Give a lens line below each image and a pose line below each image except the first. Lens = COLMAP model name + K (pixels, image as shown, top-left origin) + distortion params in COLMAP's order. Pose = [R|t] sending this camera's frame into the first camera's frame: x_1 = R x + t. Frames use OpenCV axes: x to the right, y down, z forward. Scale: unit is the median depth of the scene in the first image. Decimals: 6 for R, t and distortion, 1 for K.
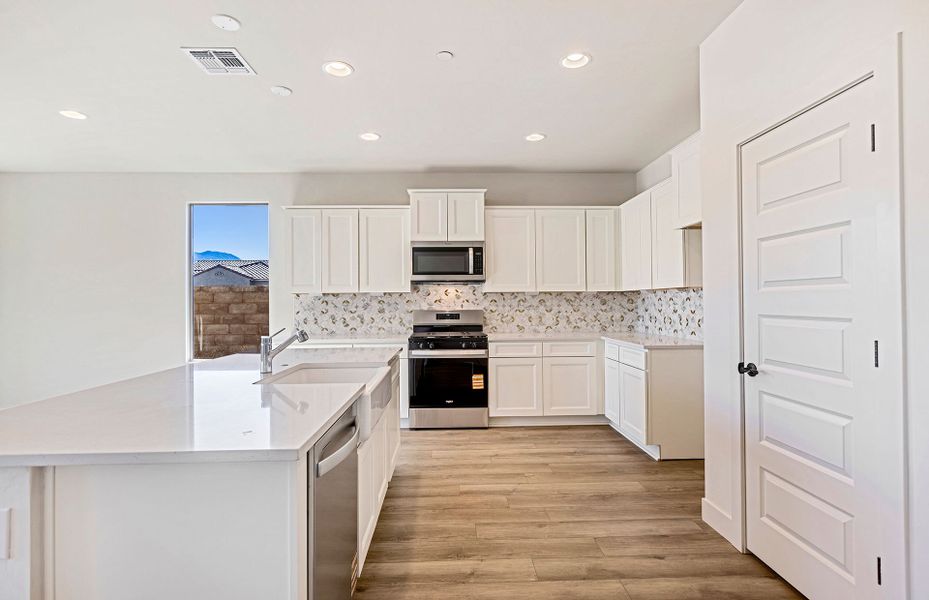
lens RADIAL K [[431.2, 0, 464.5], [0, 431.2, 300.0], [0, 0, 1]] dist [0.001075, 0.000364]
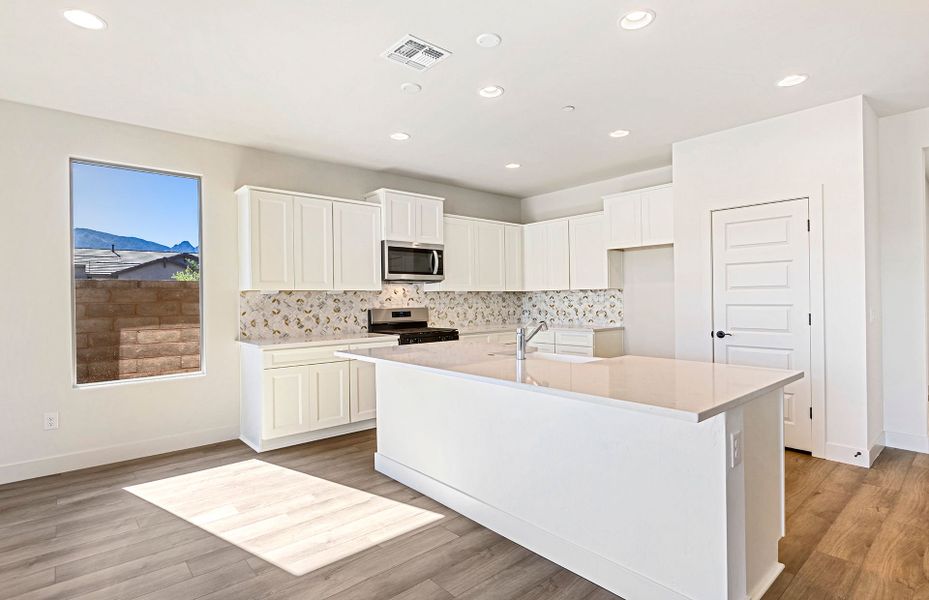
lens RADIAL K [[431.2, 0, 464.5], [0, 431.2, 300.0], [0, 0, 1]] dist [0.001075, 0.000364]
pose [[0.798152, -0.003105, 0.602448, -0.540630], [0.003462, 0.999994, 0.000569, 0.003963], [-0.602446, 0.001632, 0.798158, 0.077346]]
